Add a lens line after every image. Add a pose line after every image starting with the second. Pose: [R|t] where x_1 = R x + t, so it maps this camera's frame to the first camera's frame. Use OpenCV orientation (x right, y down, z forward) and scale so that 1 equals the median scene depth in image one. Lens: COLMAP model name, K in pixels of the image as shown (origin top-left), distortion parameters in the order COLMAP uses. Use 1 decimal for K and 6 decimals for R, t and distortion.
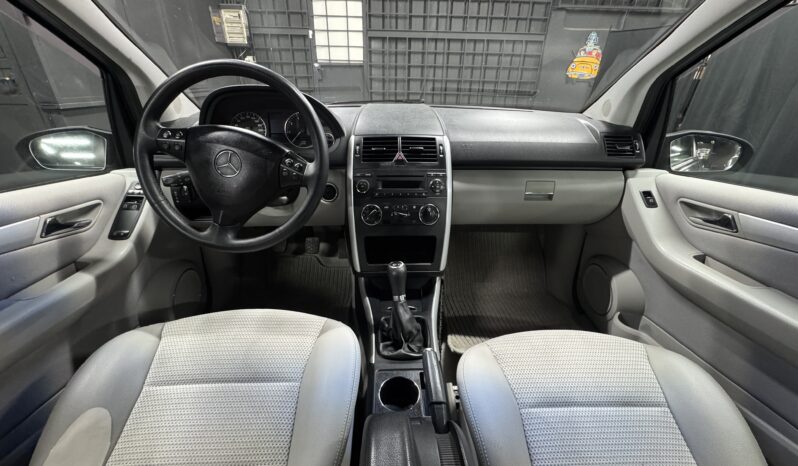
lens RADIAL K [[311.3, 0, 398.7], [0, 311.3, 232.5], [0, 0, 1]] dist [-0.014149, -0.000230]
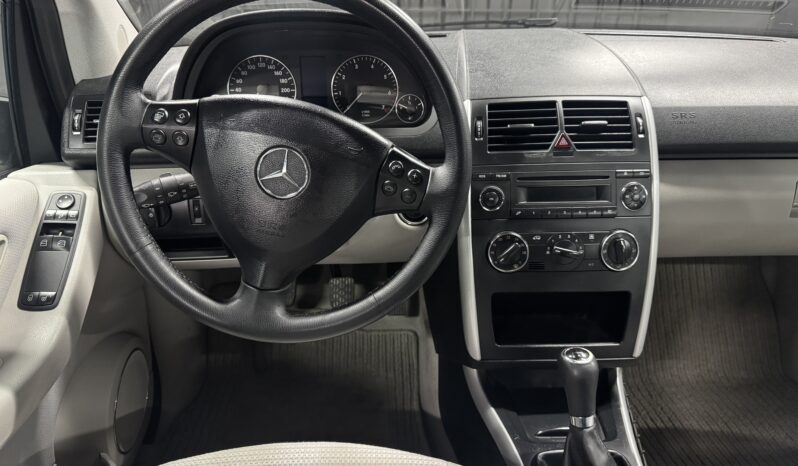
lens RADIAL K [[559.0, 0, 397.3], [0, 559.0, 236.5], [0, 0, 1]] dist [0.011475, -0.015056]
pose [[0.999630, -0.009106, -0.025641, -0.247583], [0.009041, 0.999956, -0.002618, -0.082664], [0.025663, 0.002385, 0.999668, 0.062184]]
